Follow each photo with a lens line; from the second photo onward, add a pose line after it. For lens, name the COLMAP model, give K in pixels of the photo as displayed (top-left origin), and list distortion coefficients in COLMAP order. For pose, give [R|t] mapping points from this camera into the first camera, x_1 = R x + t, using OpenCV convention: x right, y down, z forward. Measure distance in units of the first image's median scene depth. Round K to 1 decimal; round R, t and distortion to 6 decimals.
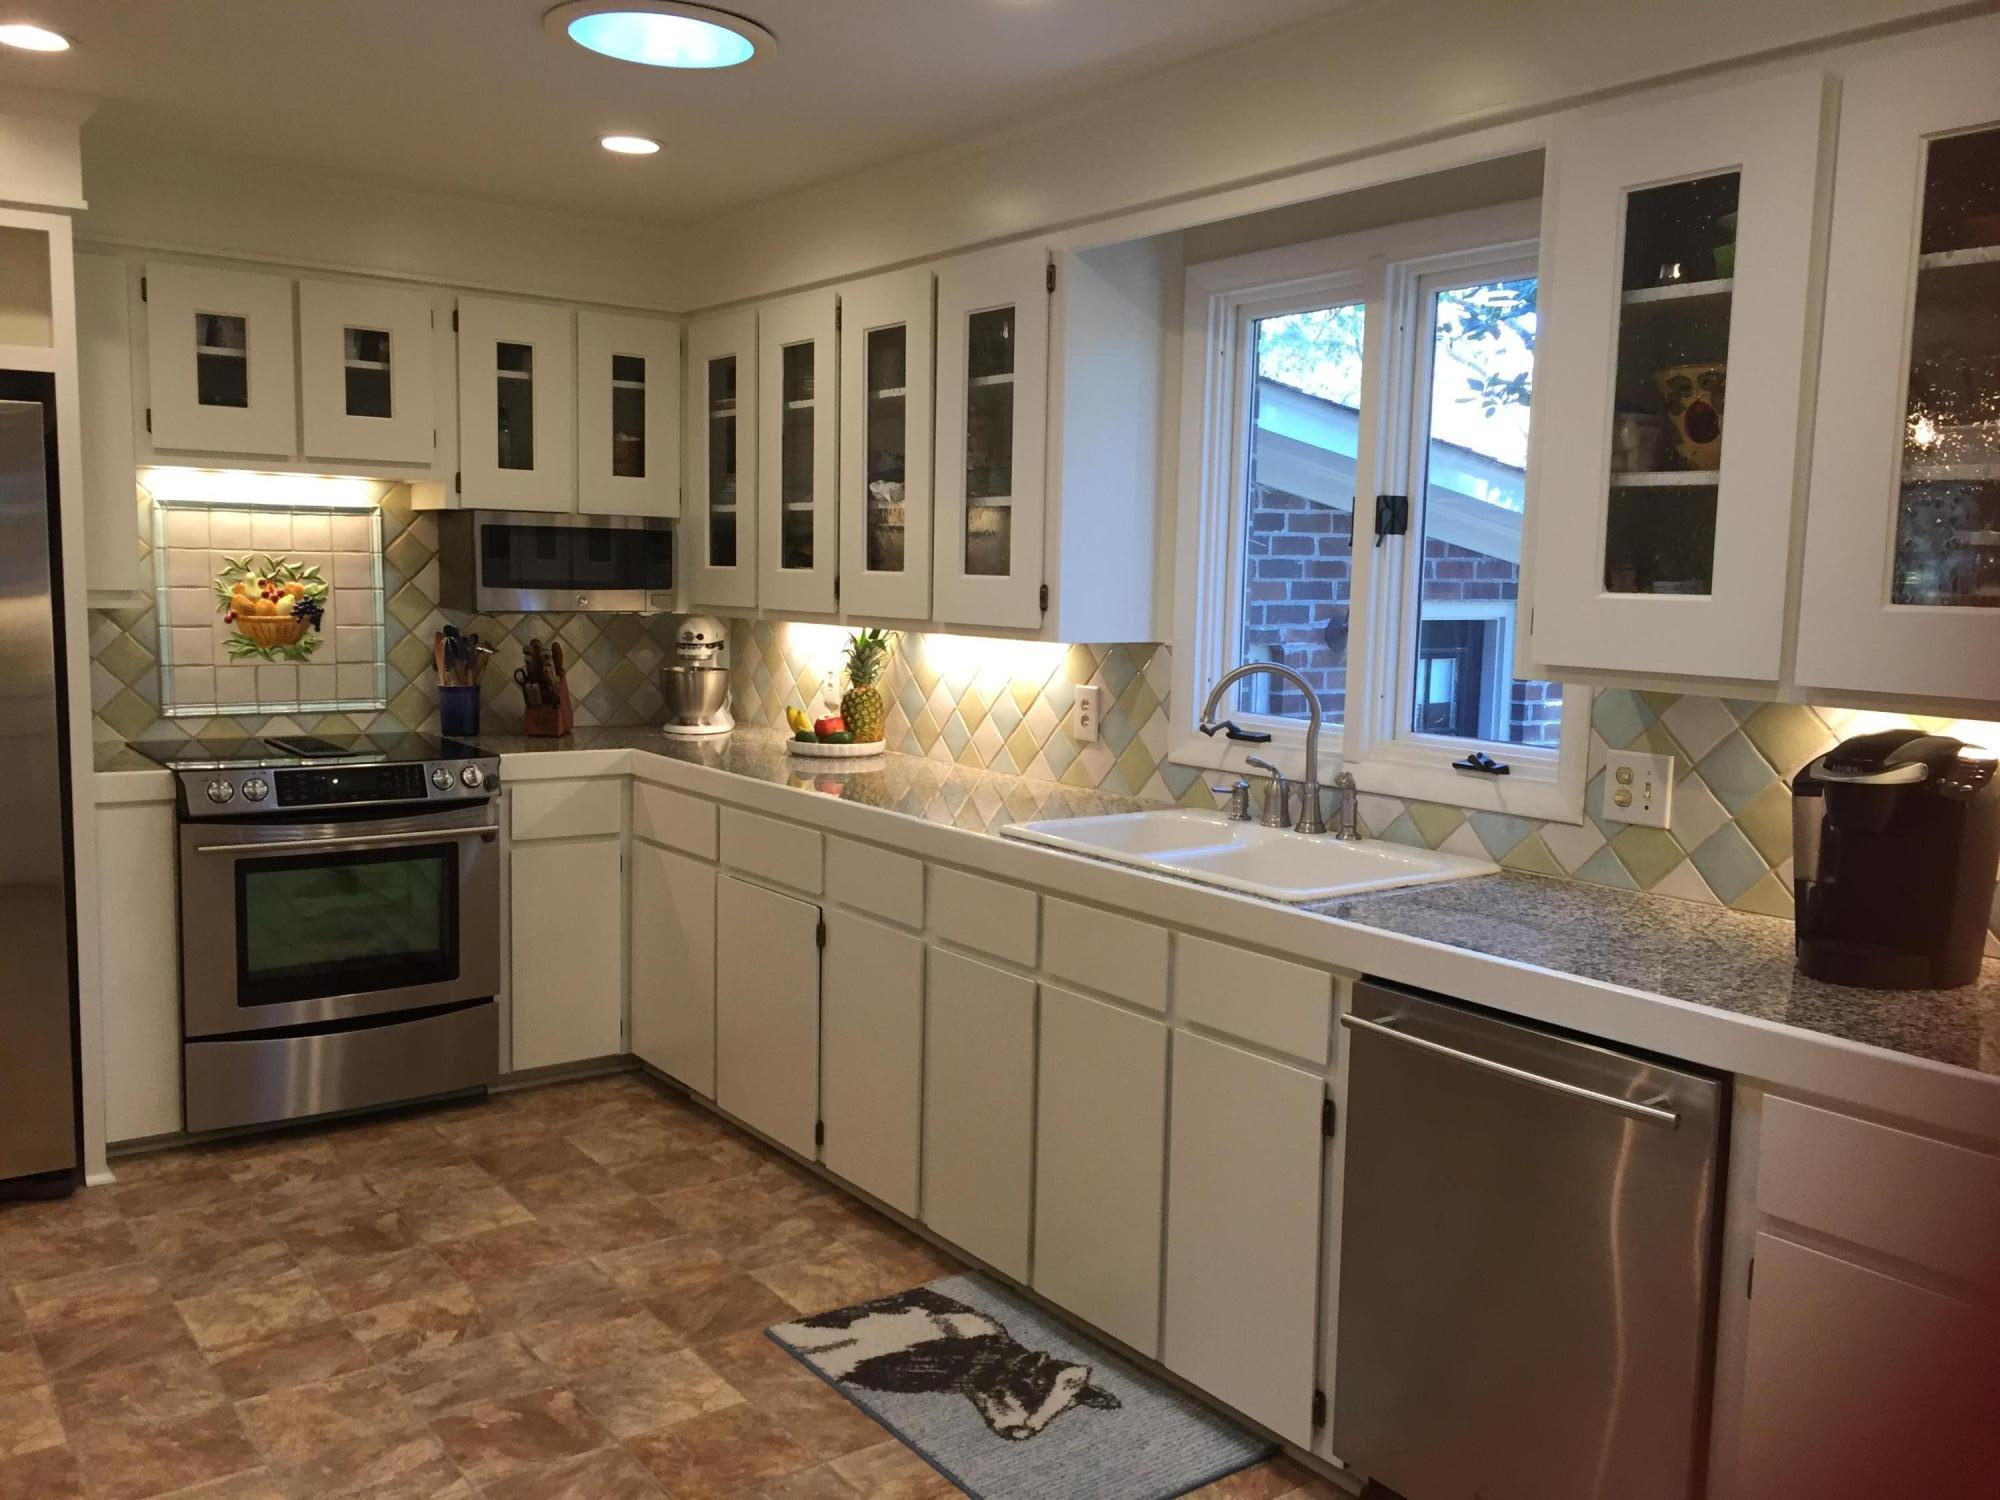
lens RADIAL K [[1686.5, 0, 1021.0], [0, 1686.5, 769.6], [0, 0, 1]] dist [0.017656, -0.003491]
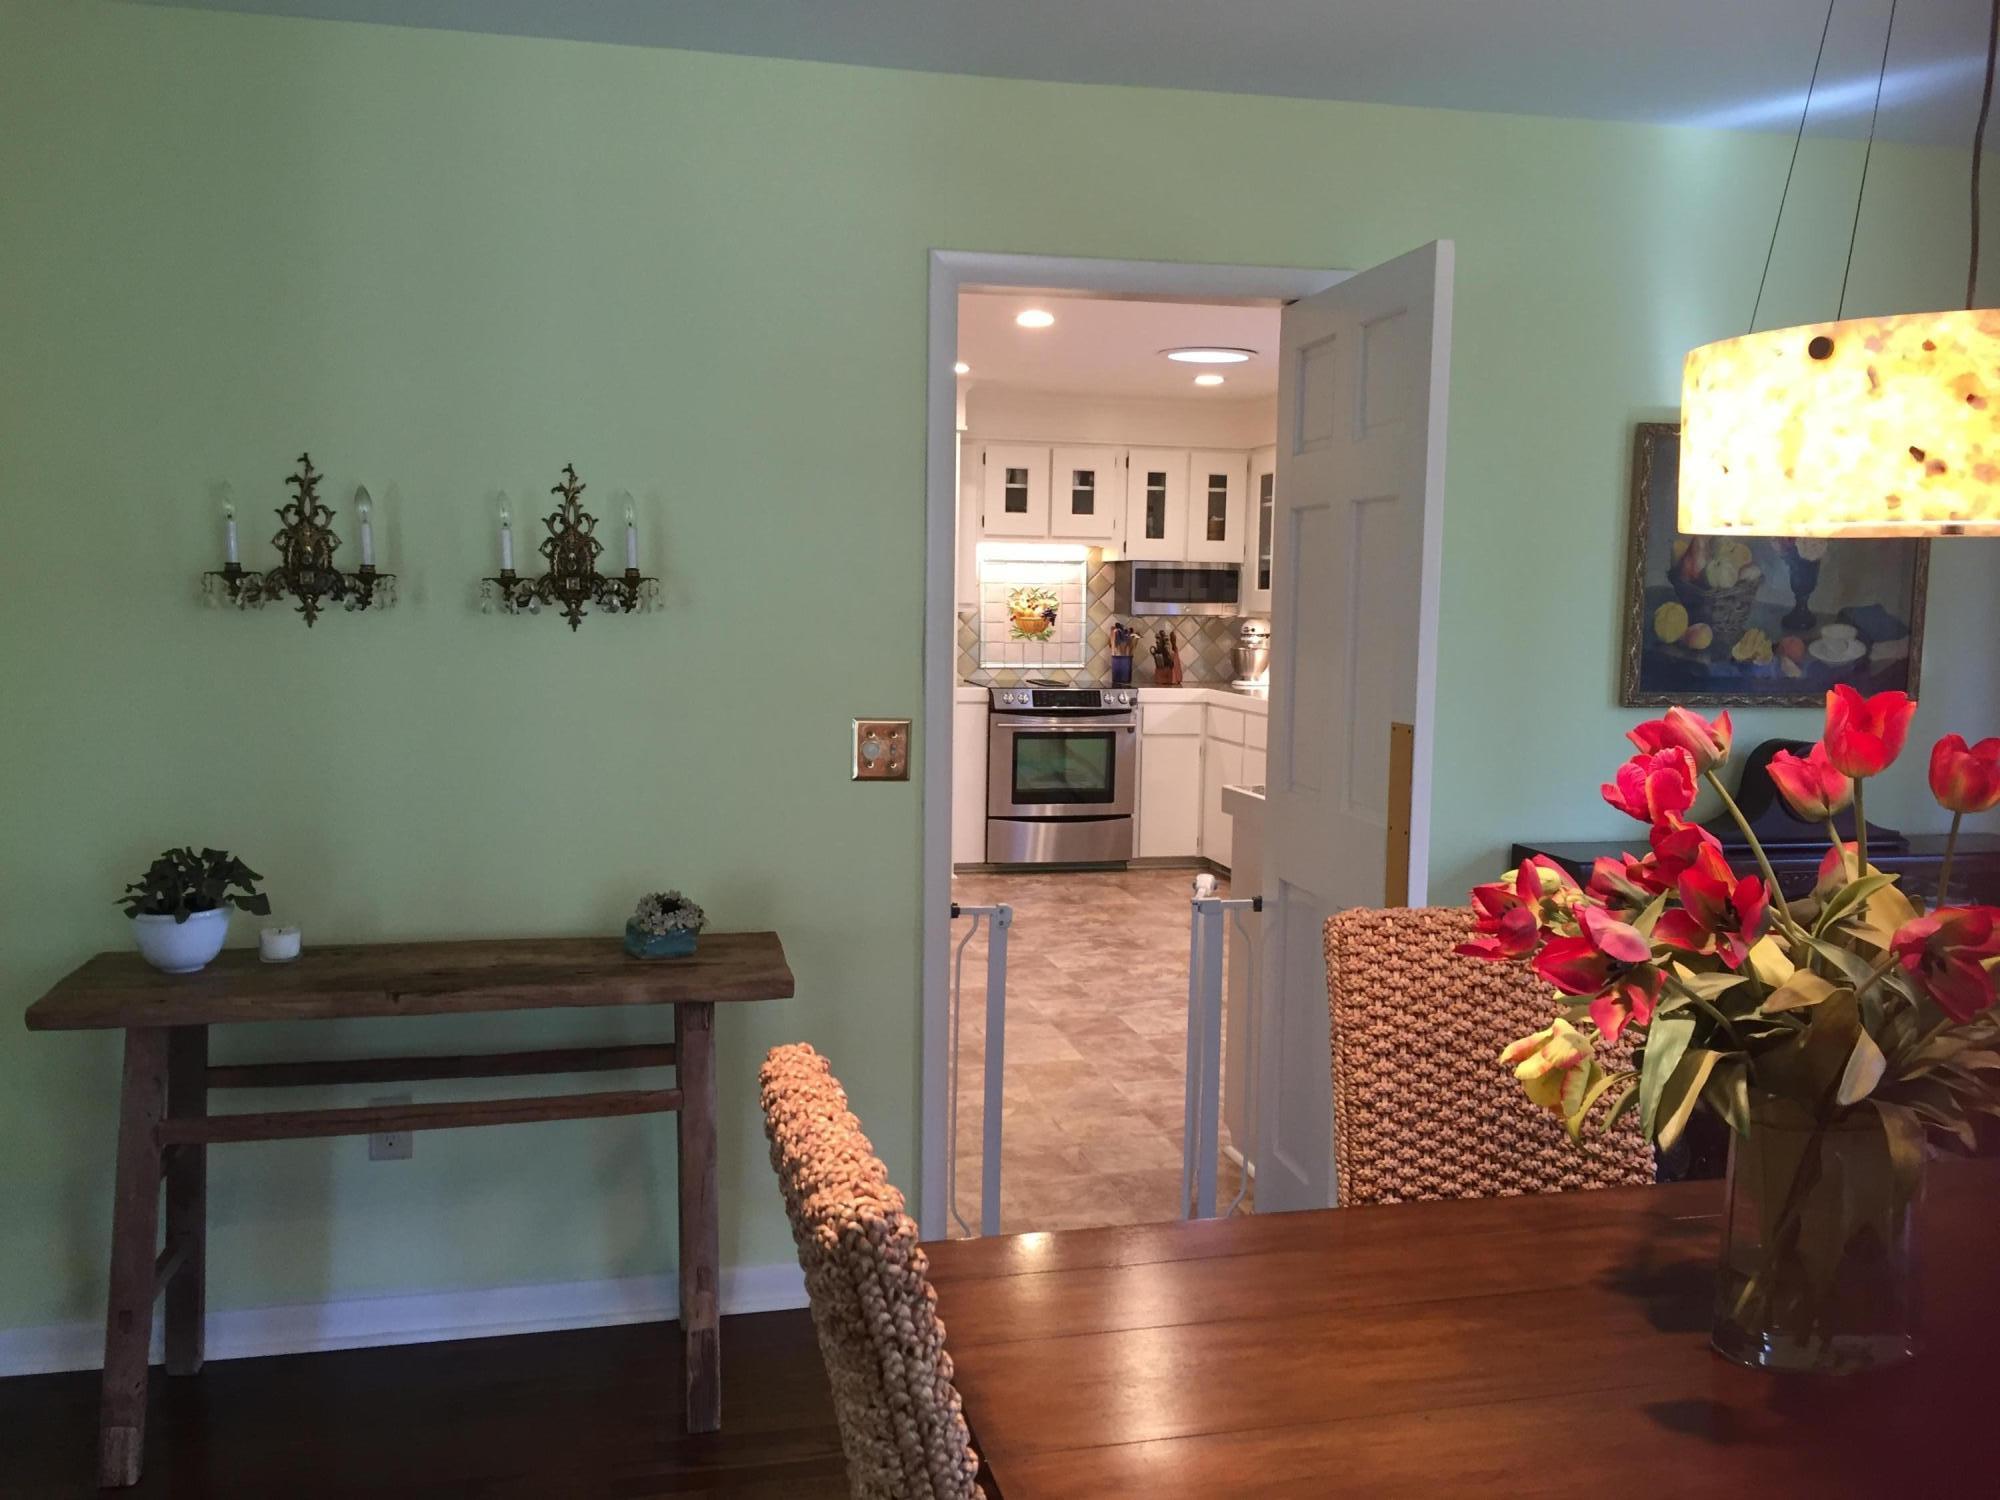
lens RADIAL K [[1686.5, 0, 993.1], [0, 1686.5, 758.4], [0, 0, 1]] dist [0.017656, -0.003491]
pose [[0.914745, 0.031304, -0.402816, 0.301919], [-0.041956, 0.998964, -0.017645, 0.107166], [0.401847, 0.033042, 0.915111, -0.784869]]
